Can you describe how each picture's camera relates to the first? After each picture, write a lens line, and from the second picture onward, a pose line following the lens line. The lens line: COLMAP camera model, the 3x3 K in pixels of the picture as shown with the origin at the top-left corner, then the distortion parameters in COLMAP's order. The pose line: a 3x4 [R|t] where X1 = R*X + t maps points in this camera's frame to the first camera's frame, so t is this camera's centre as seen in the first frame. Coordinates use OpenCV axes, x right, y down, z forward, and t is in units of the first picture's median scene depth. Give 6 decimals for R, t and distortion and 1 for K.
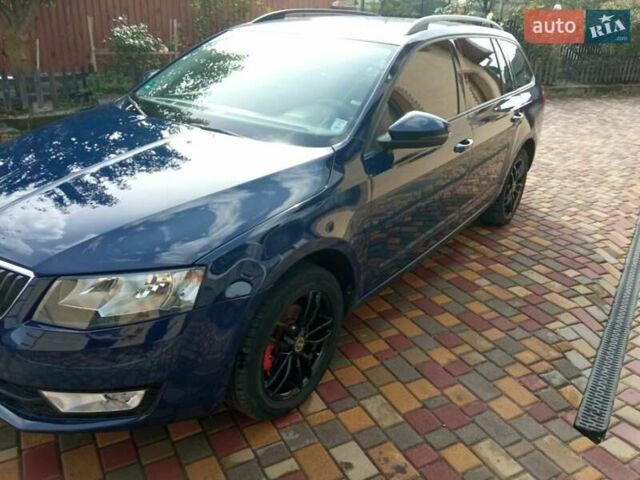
lens RADIAL K [[533.5, 0, 320.0], [0, 533.5, 240.0], [0, 0, 1]] dist [0.071451, -0.130003]
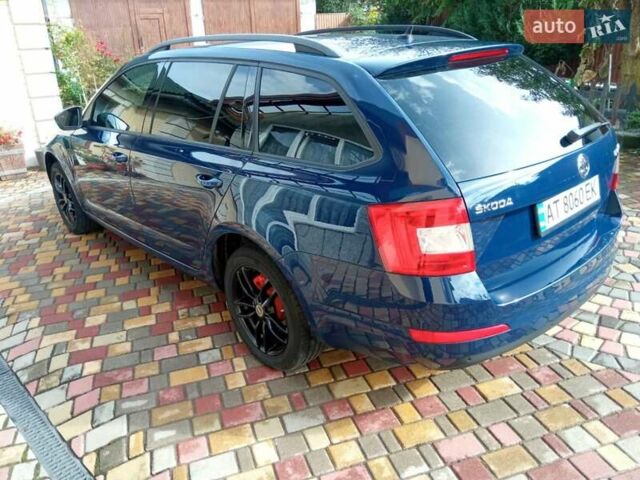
lens RADIAL K [[533.5, 0, 320.0], [0, 533.5, 240.0], [0, 0, 1]] dist [0.071451, -0.130003]
pose [[-0.227692, 0.327395, -0.917044, 1.044739], [-0.346066, 0.853088, 0.390486, -0.507471], [0.910162, 0.406269, -0.080941, 1.294709]]
